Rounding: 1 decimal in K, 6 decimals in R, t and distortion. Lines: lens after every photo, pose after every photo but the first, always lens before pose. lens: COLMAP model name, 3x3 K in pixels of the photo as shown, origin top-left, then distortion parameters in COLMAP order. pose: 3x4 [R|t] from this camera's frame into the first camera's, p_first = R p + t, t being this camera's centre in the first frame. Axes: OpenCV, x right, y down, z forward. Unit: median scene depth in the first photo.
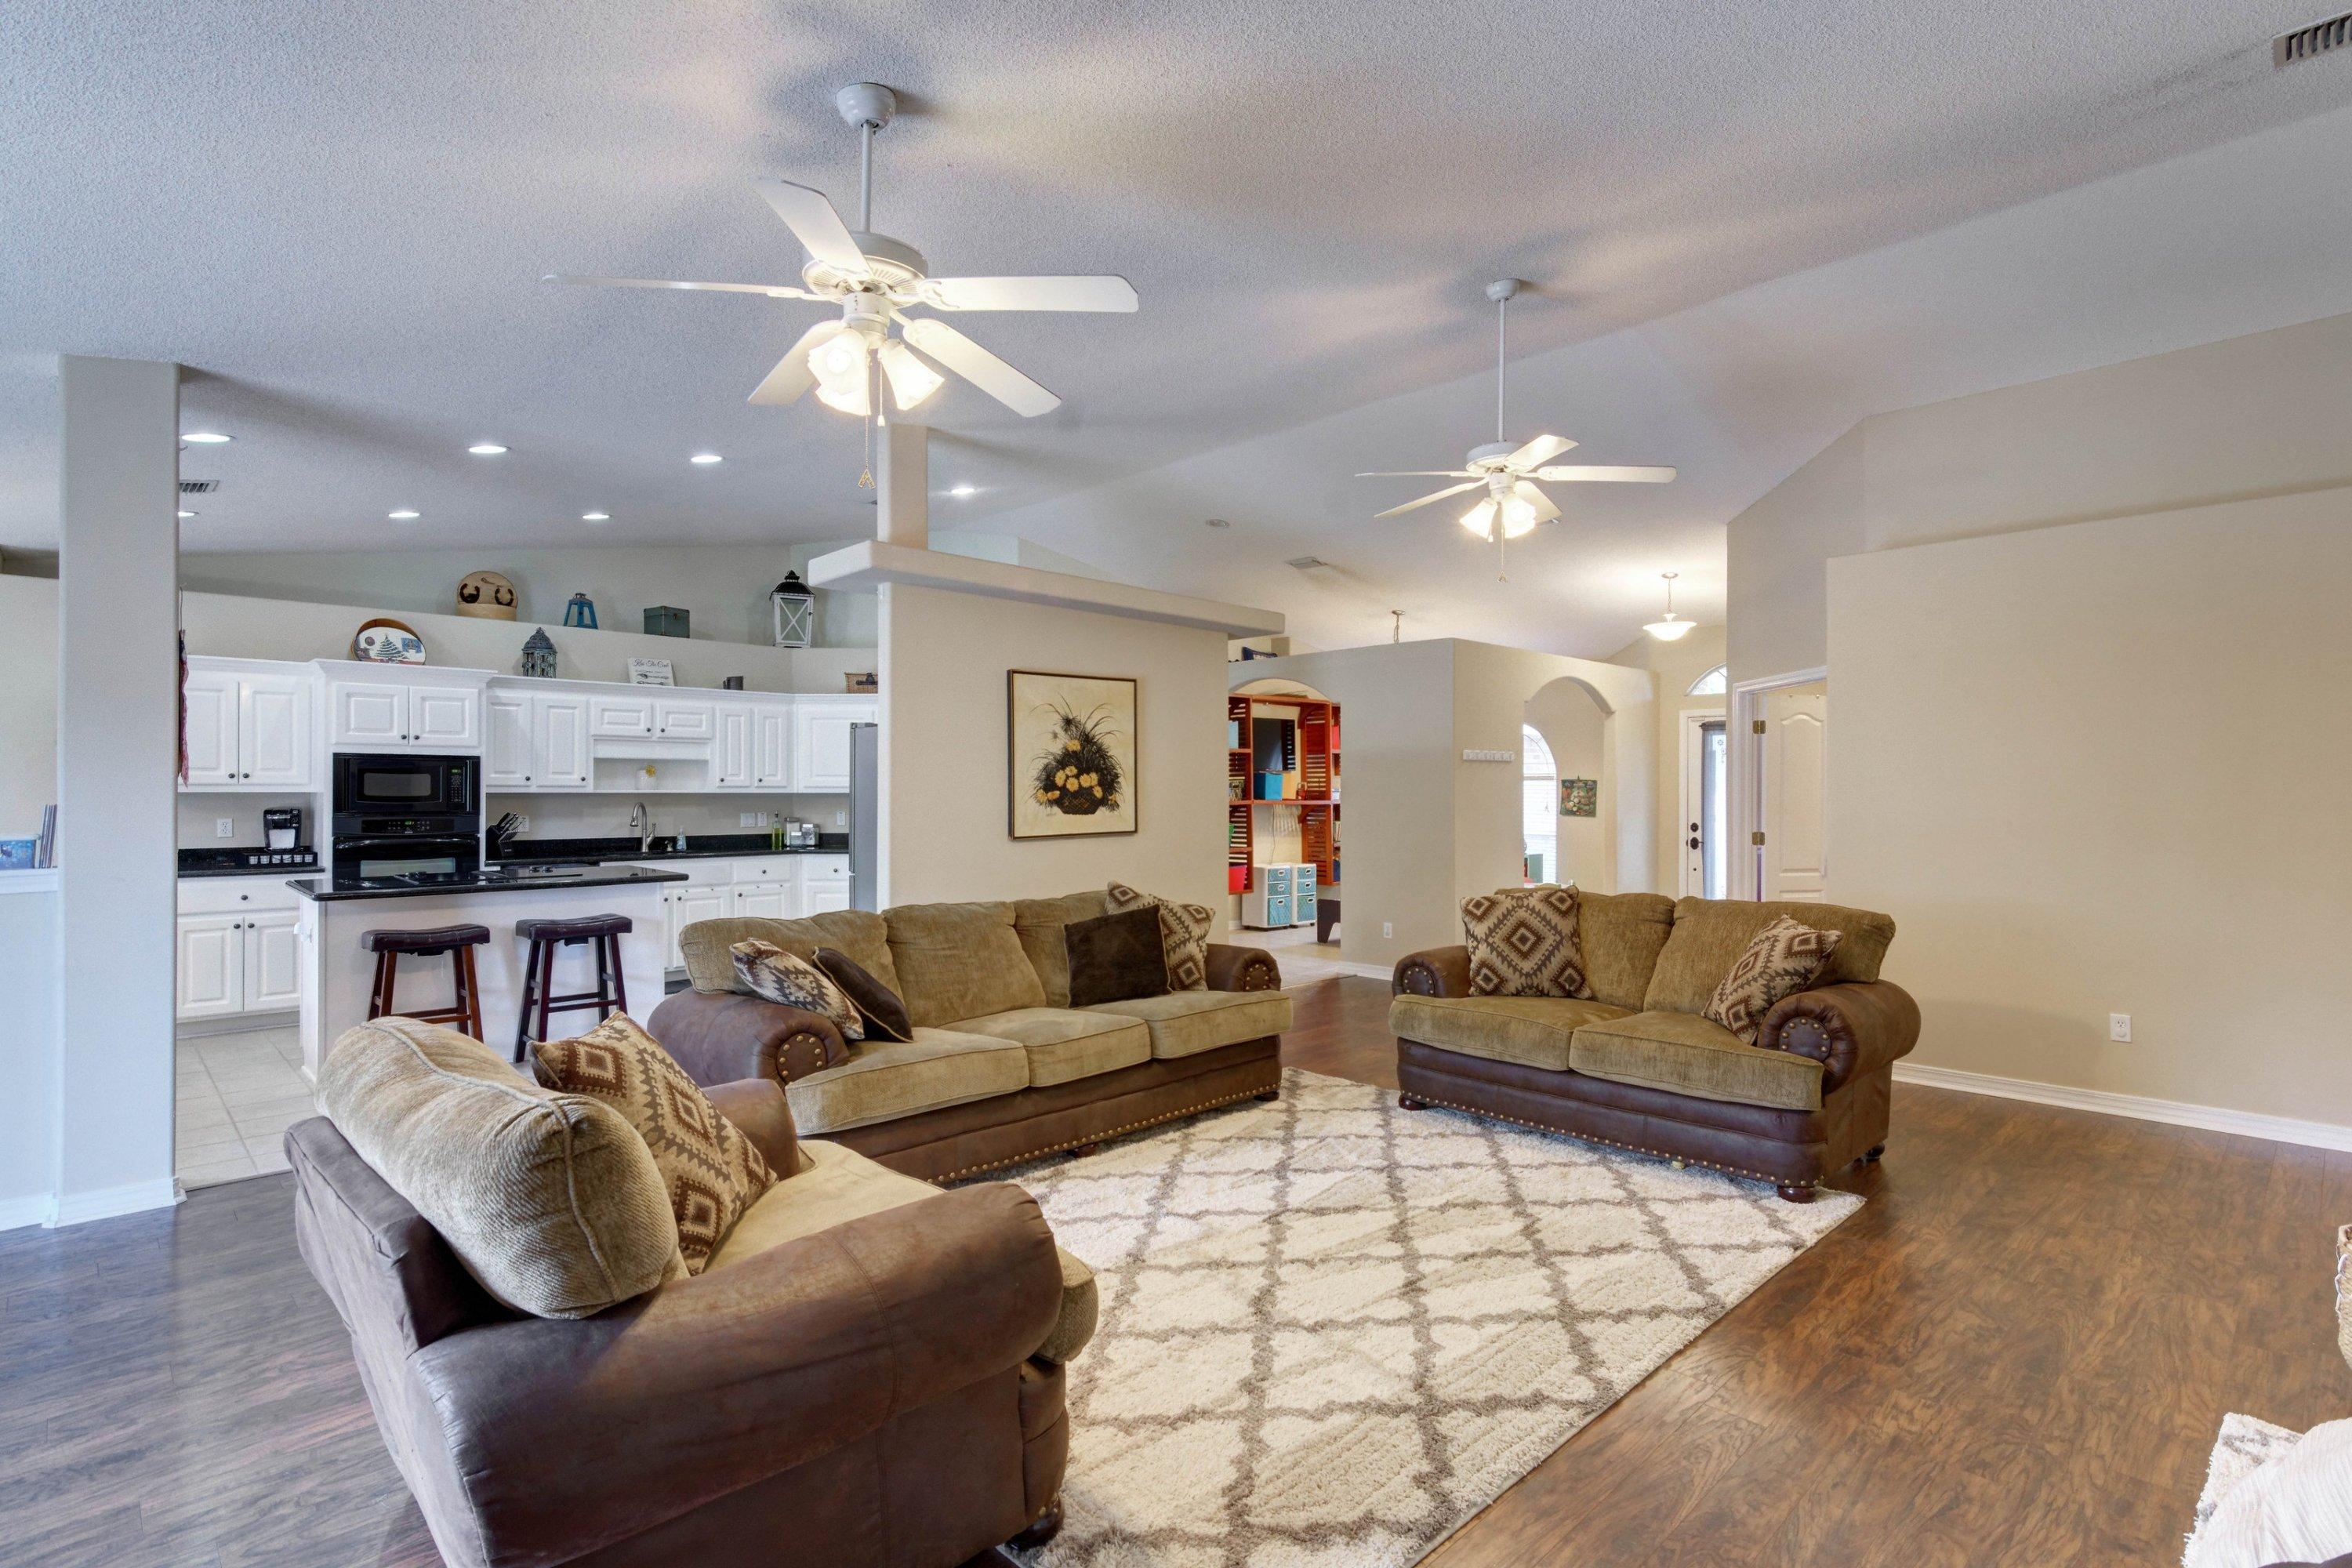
lens RADIAL K [[1126.0, 0, 1173.7], [0, 1126.0, 792.0], [0, 0, 1]] dist [-0.000286, -0.000196]
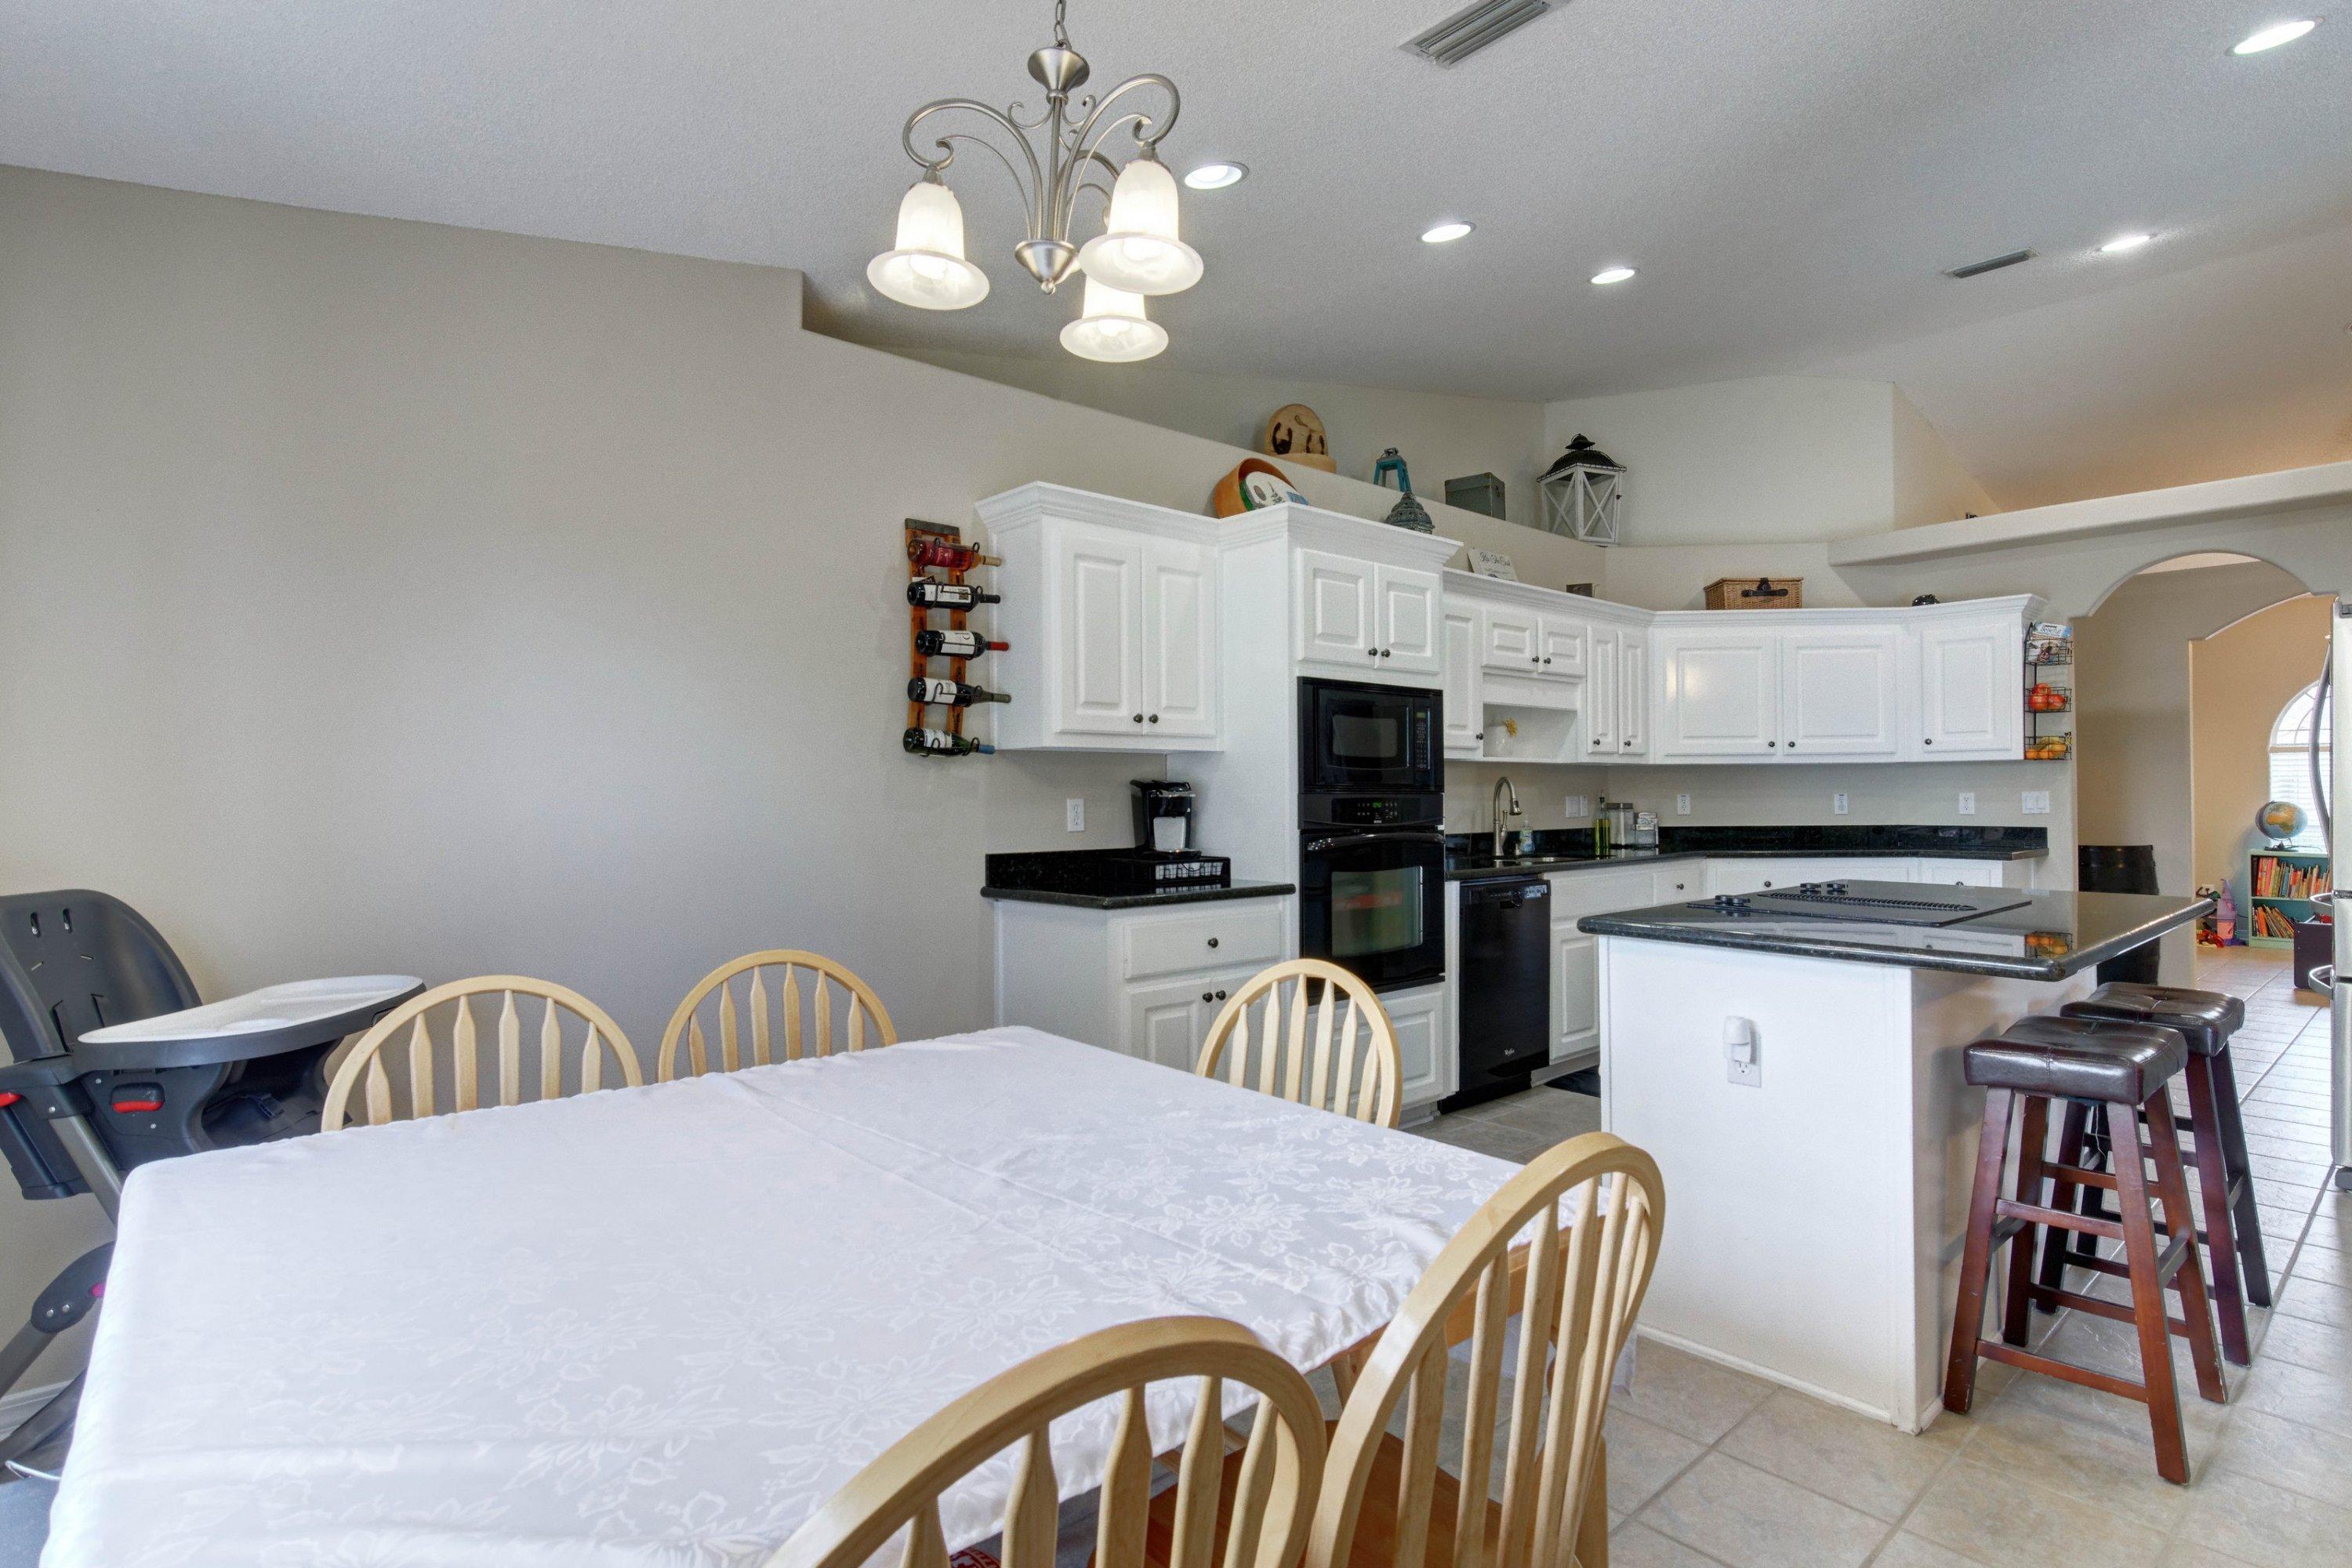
lens RADIAL K [[1150.7, 0, 1176.1], [0, 1150.7, 794.7], [0, 0, 1]] dist [0.002401, 0.000203]
pose [[0.998630, -0.007864, -0.051732, -0.649388], [0.007832, 0.999969, -0.000830, 0.019173], [0.051737, 0.000424, 0.998661, 0.362965]]
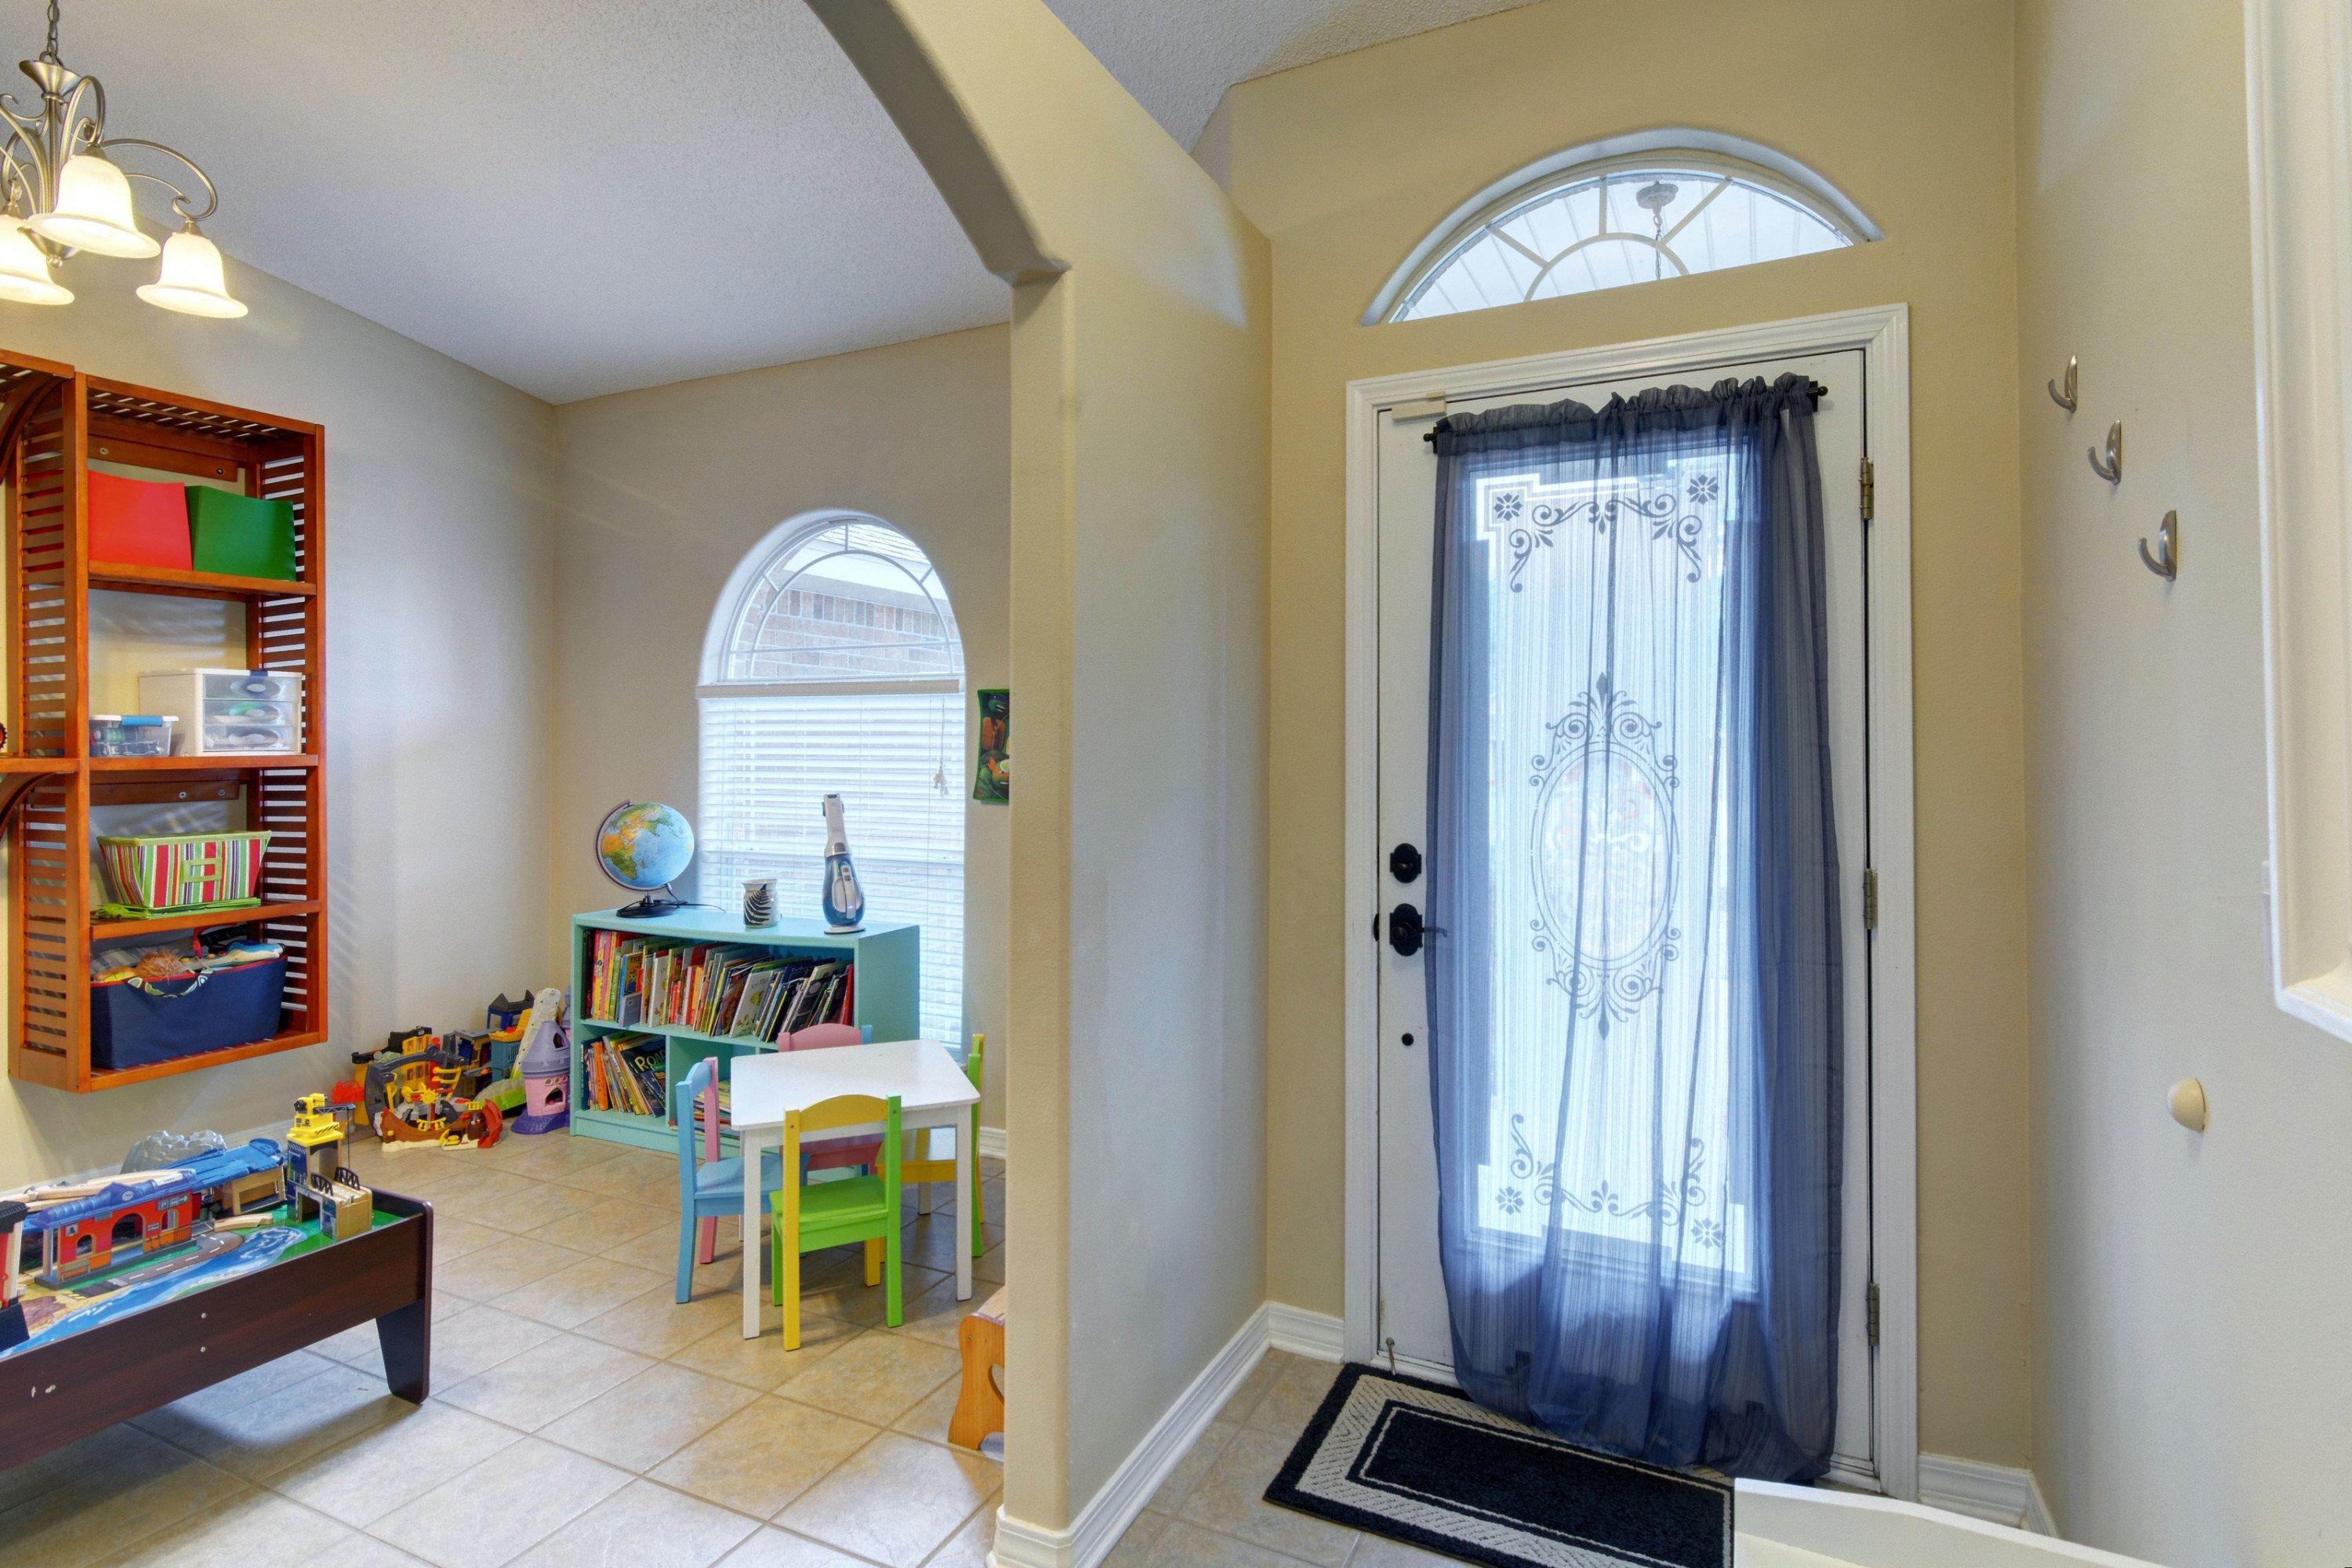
lens RADIAL K [[1178.0, 0, 1176.8], [0, 1178.0, 749.1], [0, 0, 1]] dist [0.127055, 0.000078]
pose [[0.937617, -0.000574, 0.347668, 0.393803], [0.000015, 0.999999, 0.001612, 0.008392], [-0.347669, -0.001507, 0.937616, 0.932899]]
